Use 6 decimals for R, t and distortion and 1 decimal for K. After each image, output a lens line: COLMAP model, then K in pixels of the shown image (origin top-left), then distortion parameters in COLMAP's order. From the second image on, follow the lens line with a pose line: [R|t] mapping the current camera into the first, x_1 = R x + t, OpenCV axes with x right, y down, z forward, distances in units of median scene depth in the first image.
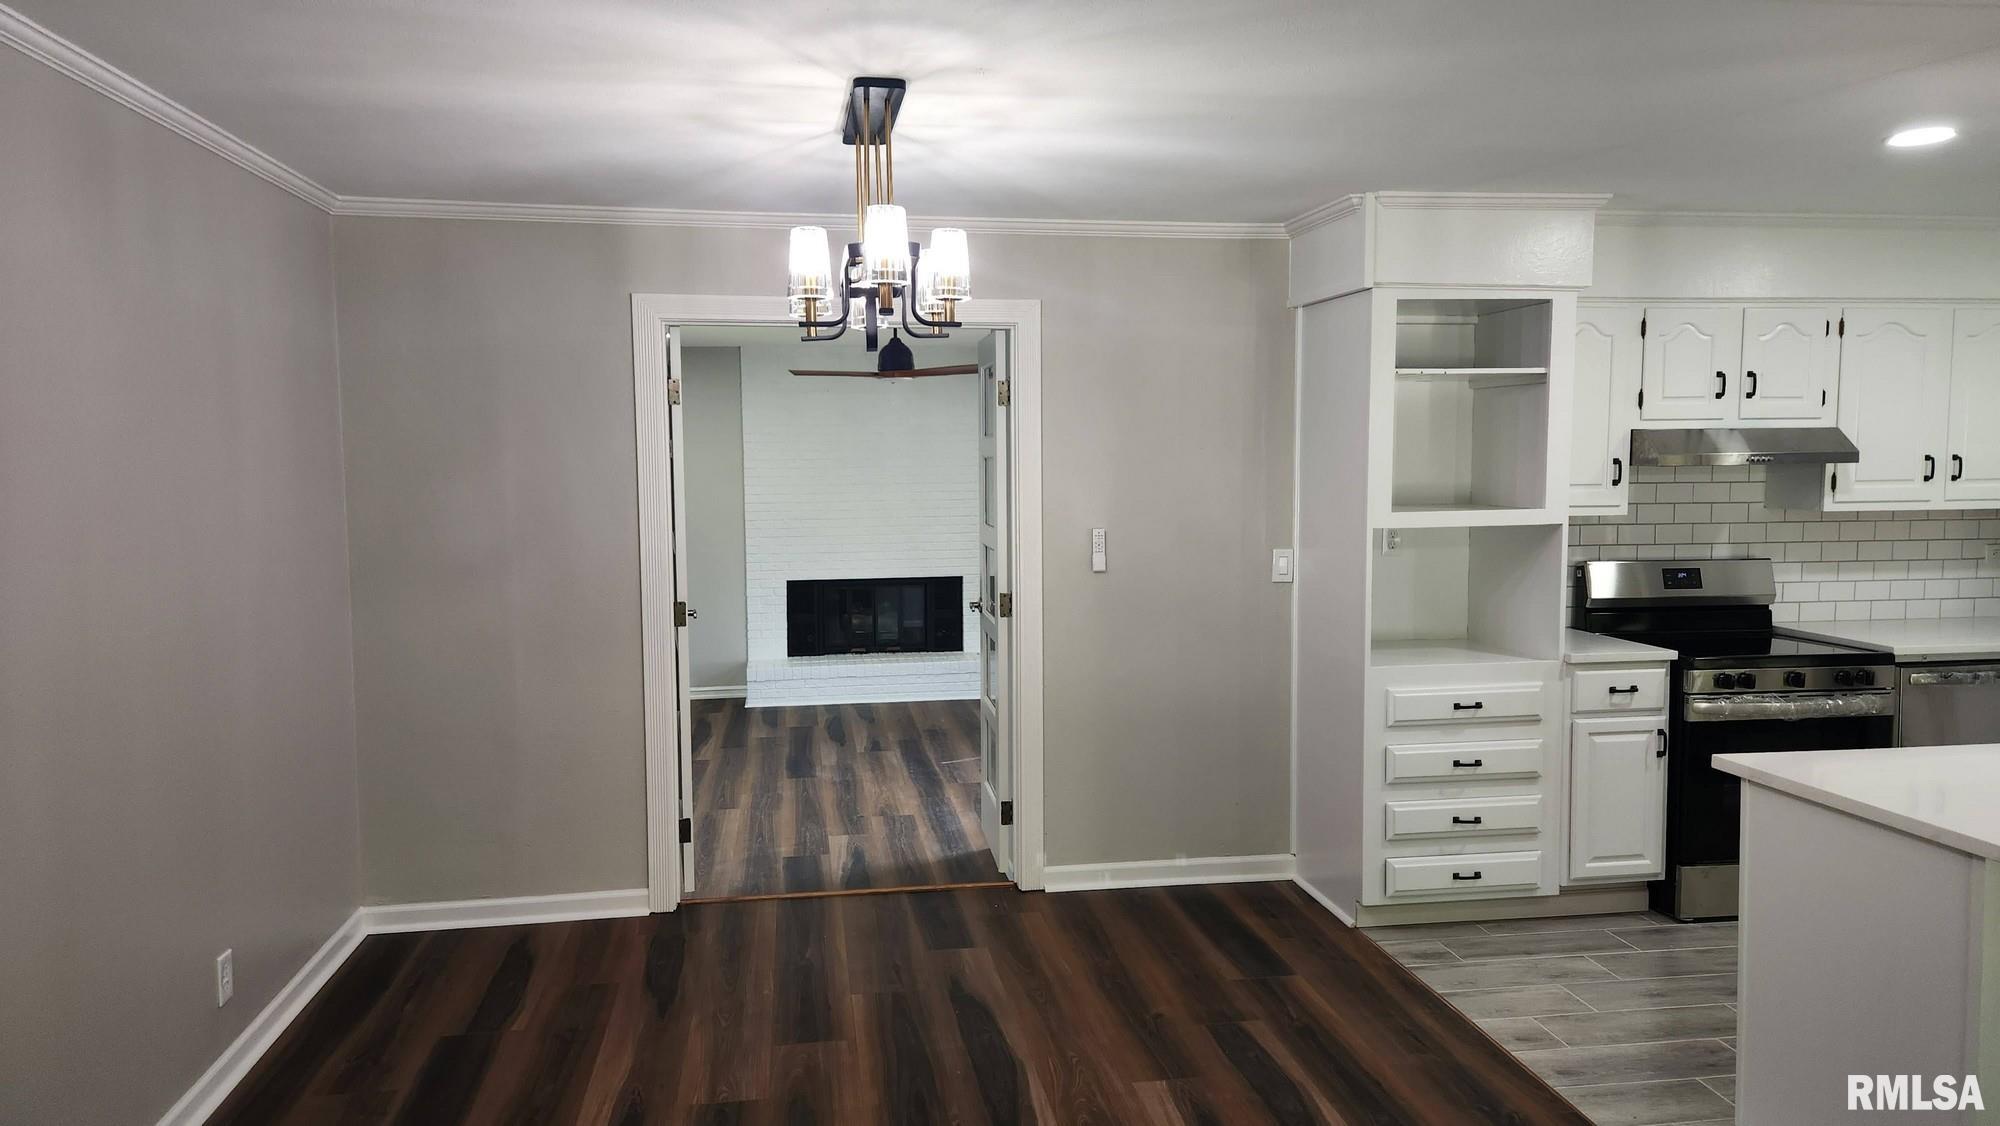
lens RADIAL K [[1333.8, 0, 1000.4], [0, 1333.8, 565.6], [0, 0, 1]] dist [0.077618, -0.071698]
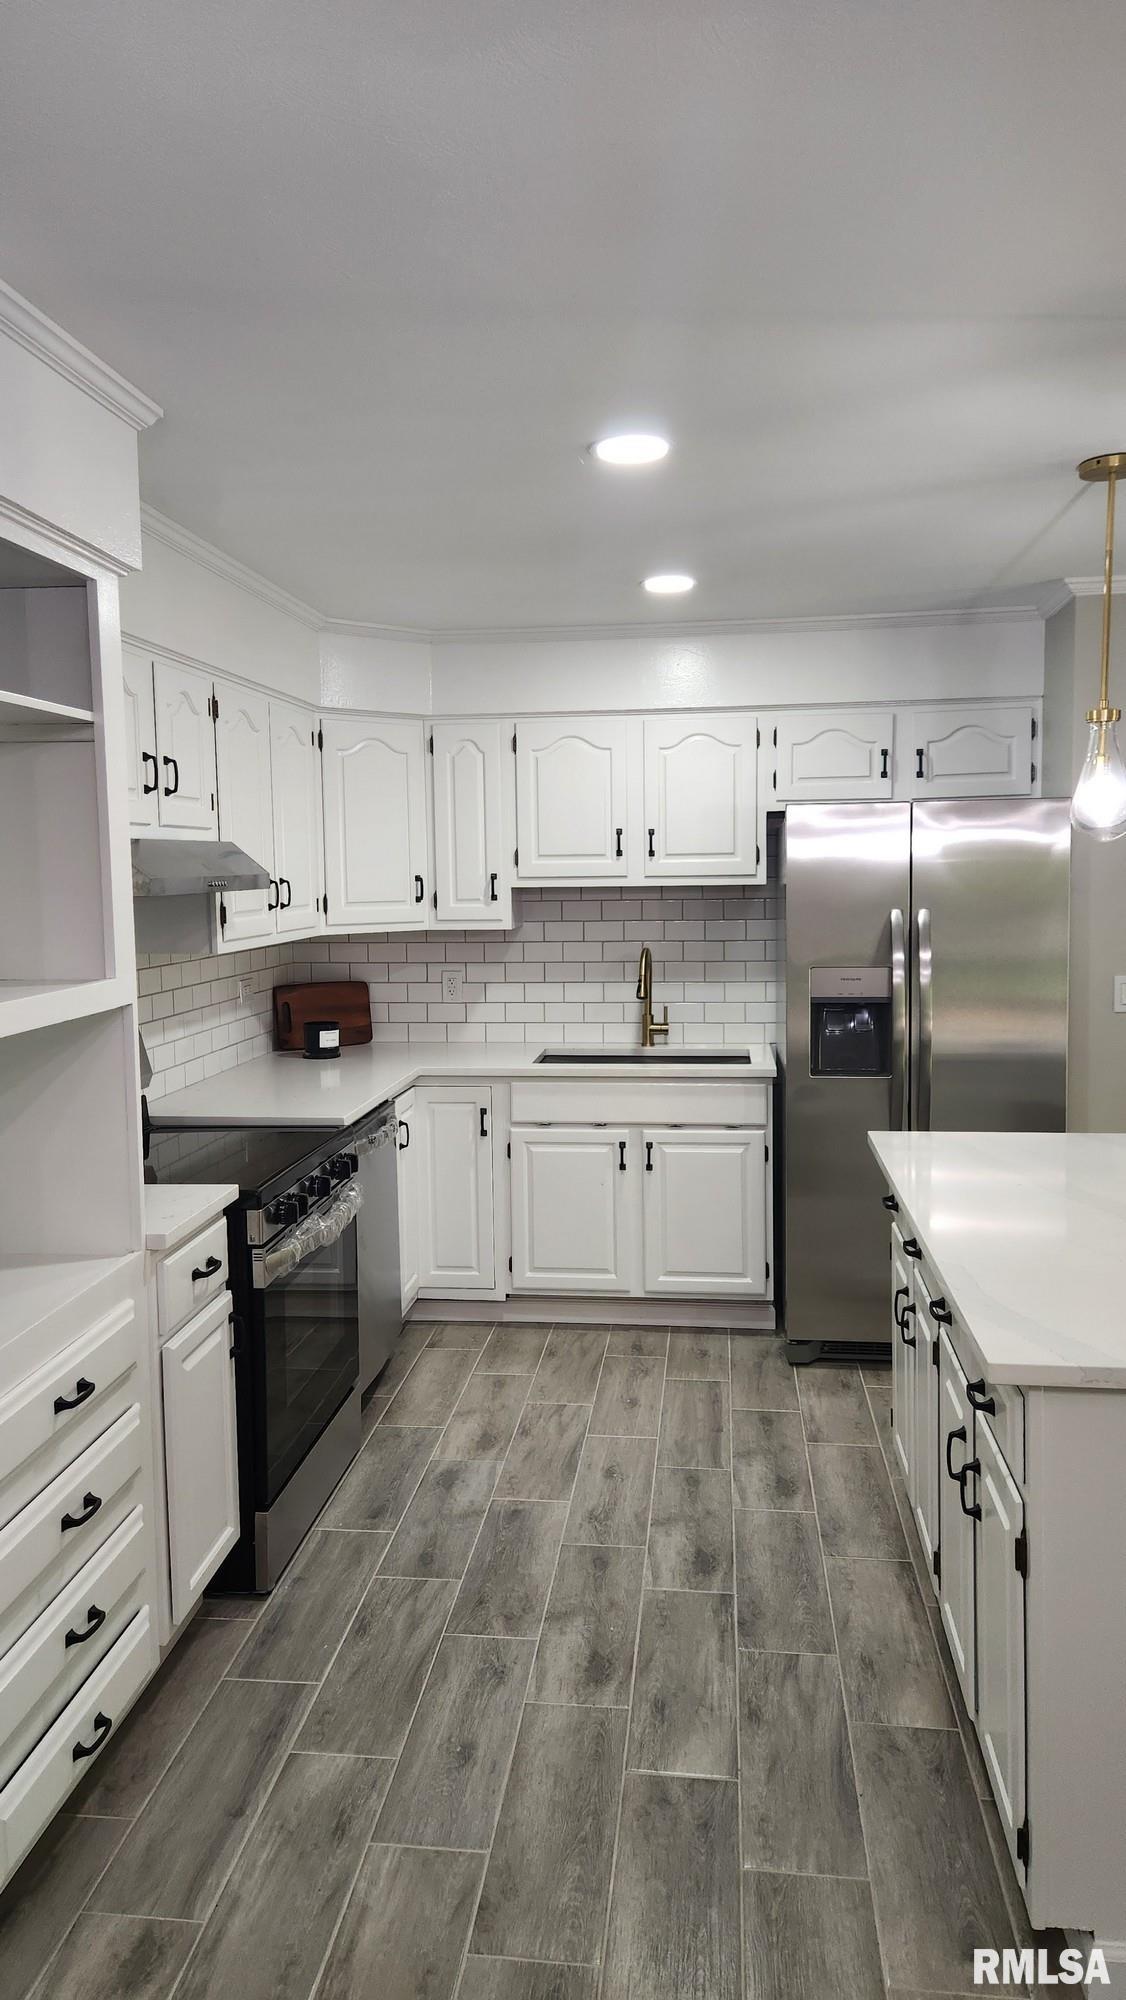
lens RADIAL K [[1333.8, 0, 566.4], [0, 1333.8, 984.3], [0, 0, 1]] dist [0.077618, -0.071698]
pose [[0.263699, -0.081702, 0.961139, -0.054087], [0.093110, 0.993910, 0.058942, -0.048873], [-0.960101, 0.073949, 0.269700, 0.616946]]
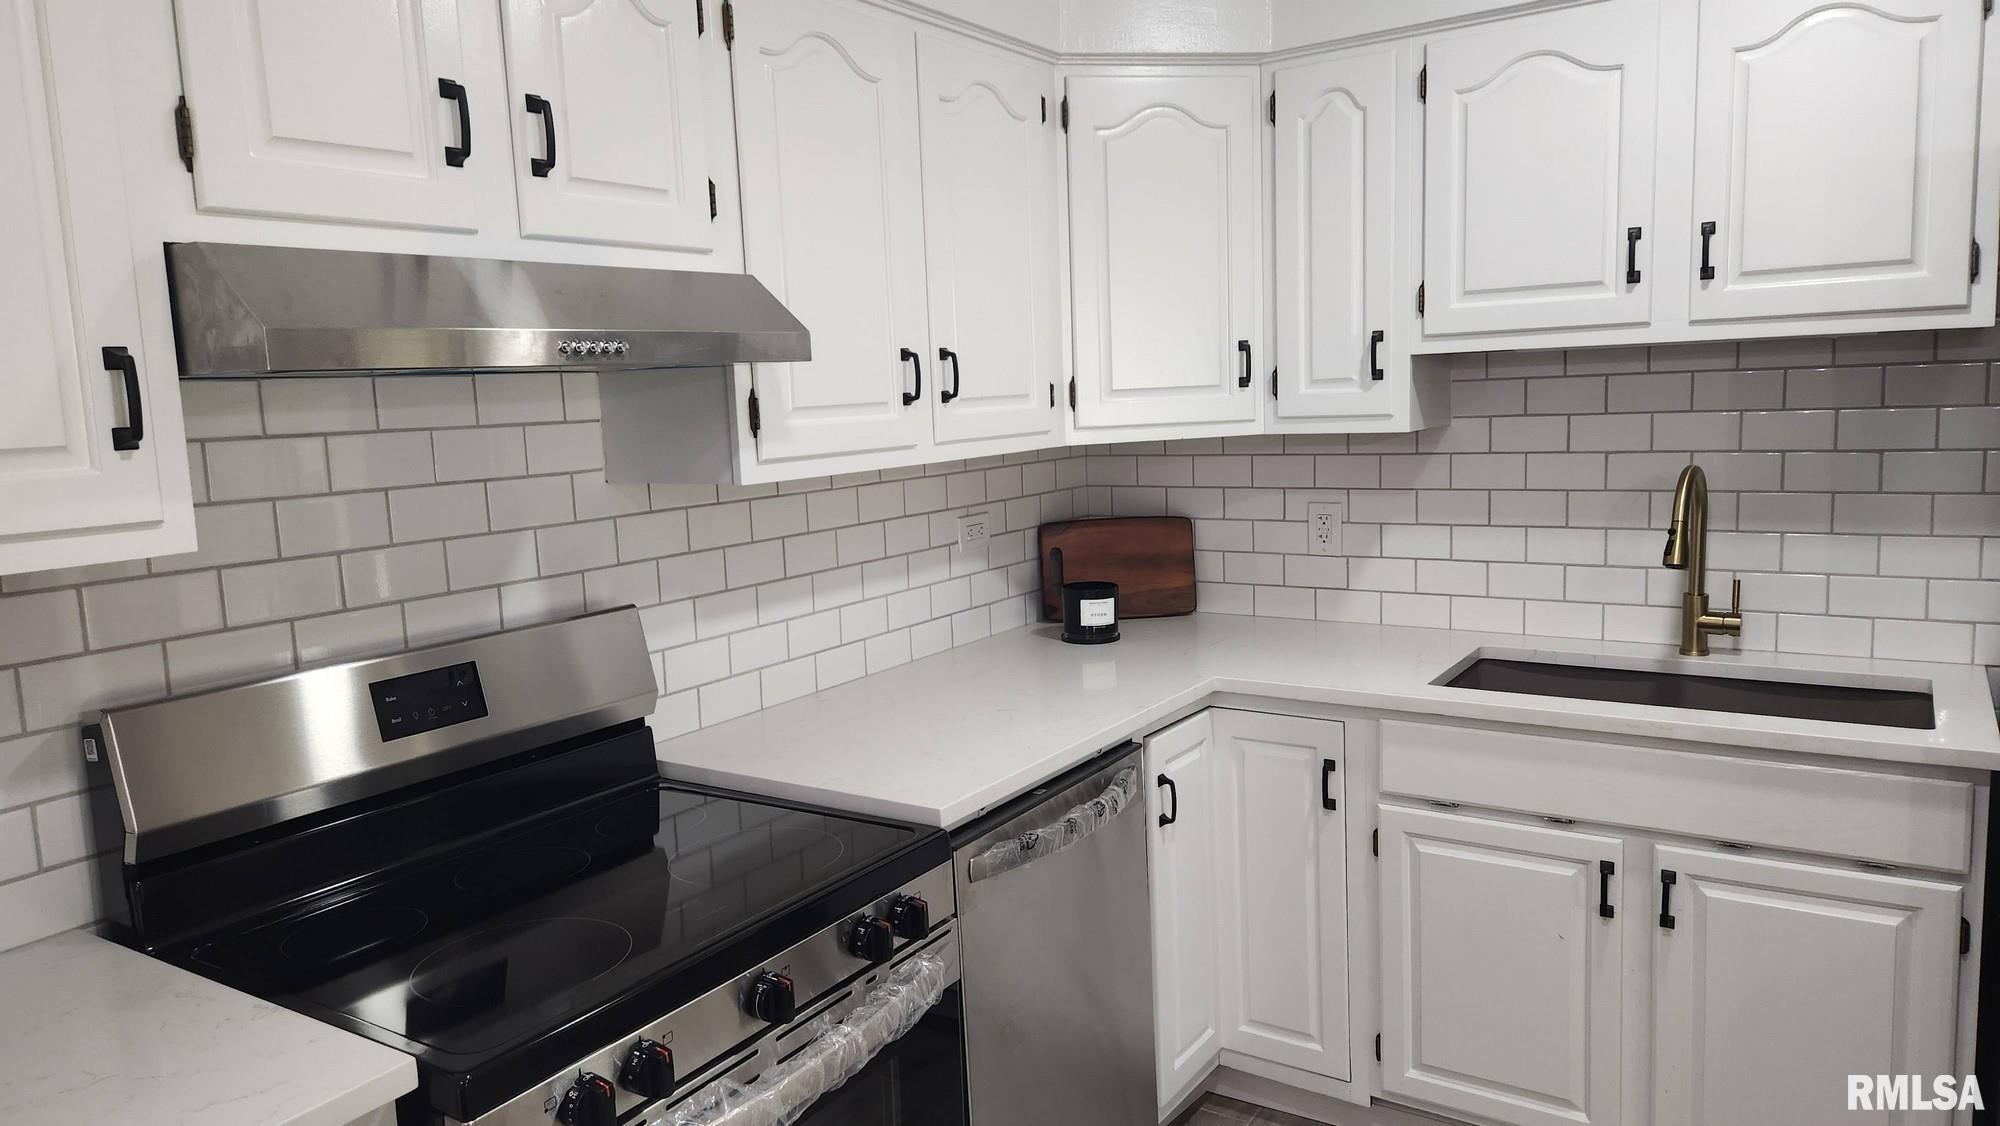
lens RADIAL K [[1333.8, 0, 987.4], [0, 1333.8, 552.6], [0, 0, 1]] dist [0.077618, -0.071698]
pose [[0.678364, -0.113459, 0.725912, 0.360848], [0.099193, 0.993102, 0.062525, -0.037701], [-0.727999, 0.029590, 0.684939, 0.669964]]
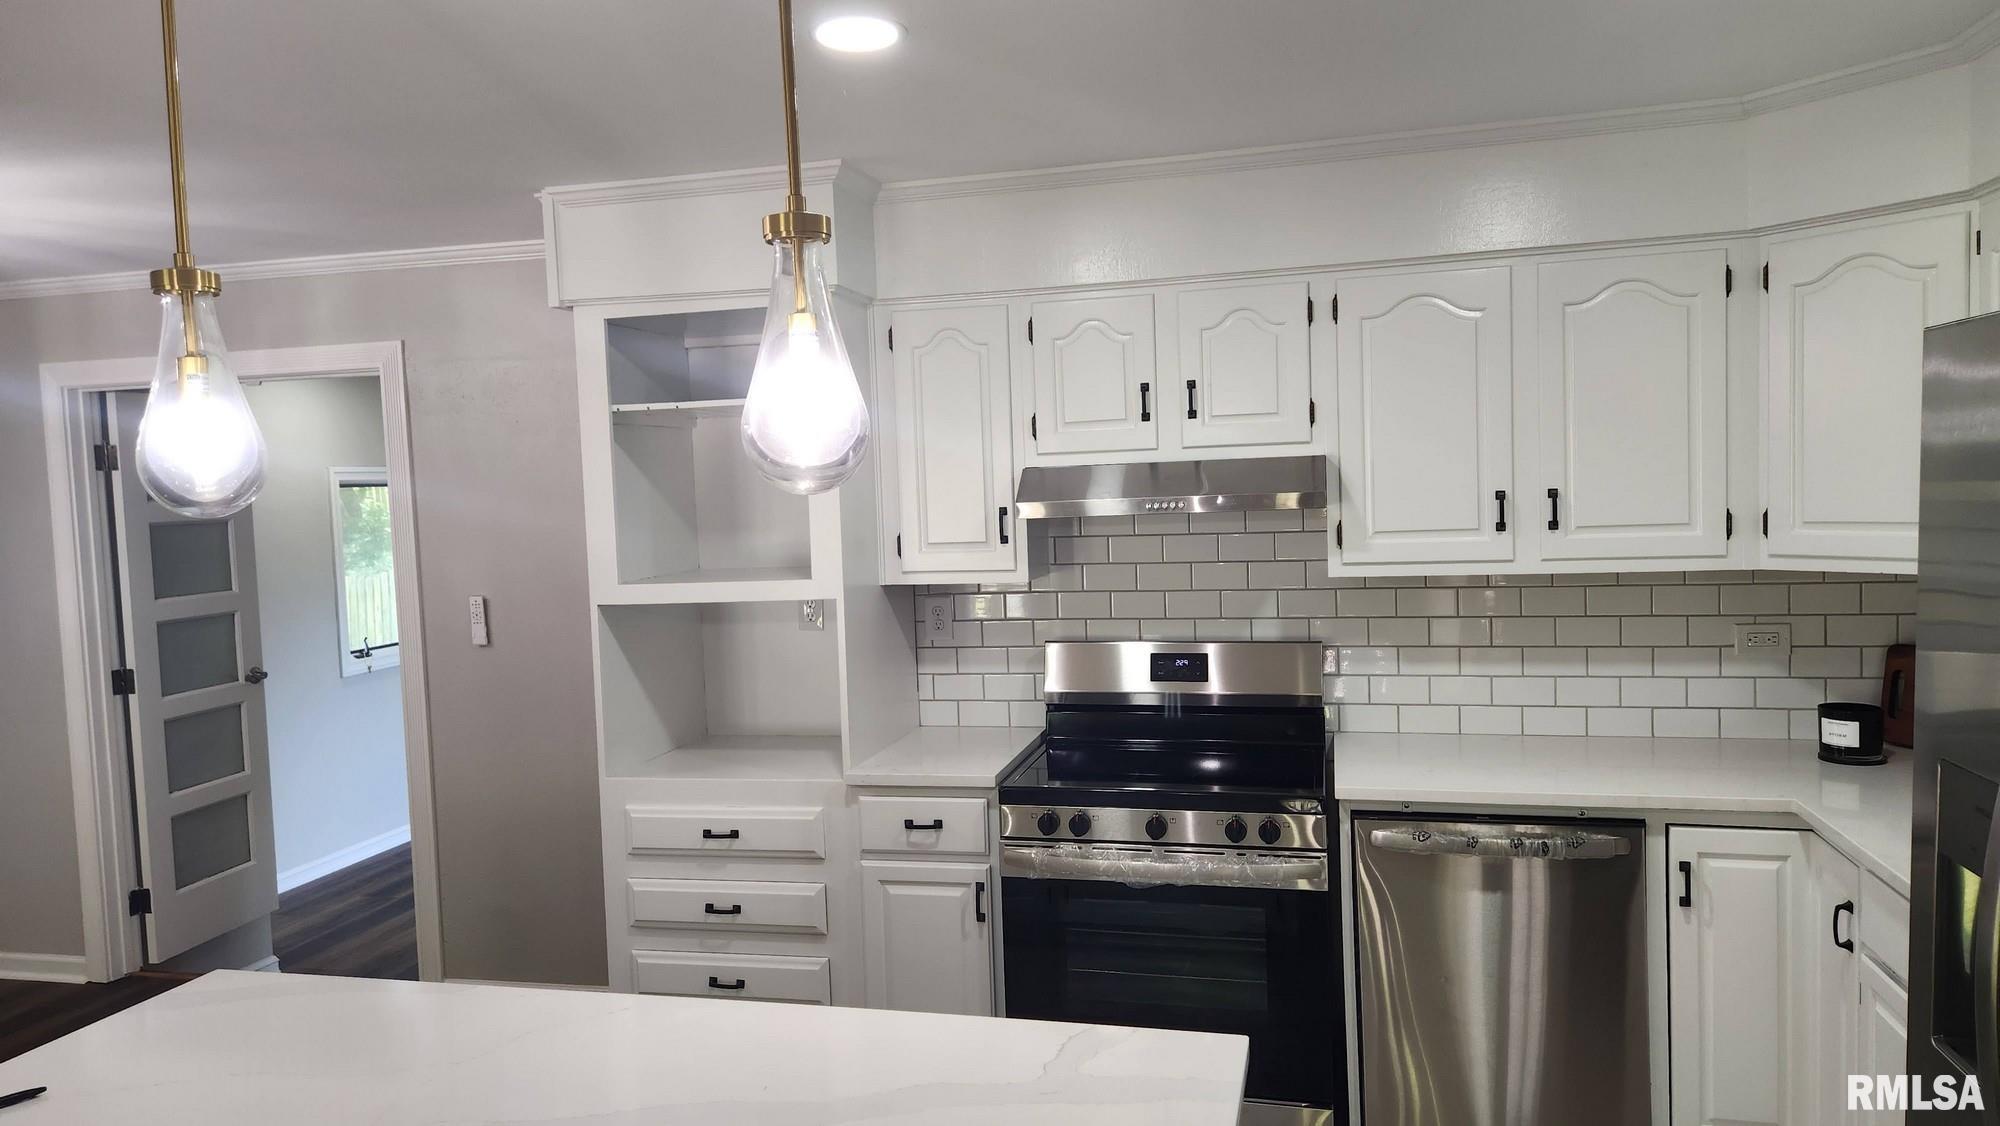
lens RADIAL K [[1333.8, 0, 999.1], [0, 1333.8, 555.7], [0, 0, 1]] dist [0.077618, -0.071698]
pose [[0.920503, -0.005072, -0.390703, 0.715216], [-0.003729, 0.999756, -0.021764, -0.035318], [0.390718, 0.021490, 0.920260, 0.313790]]
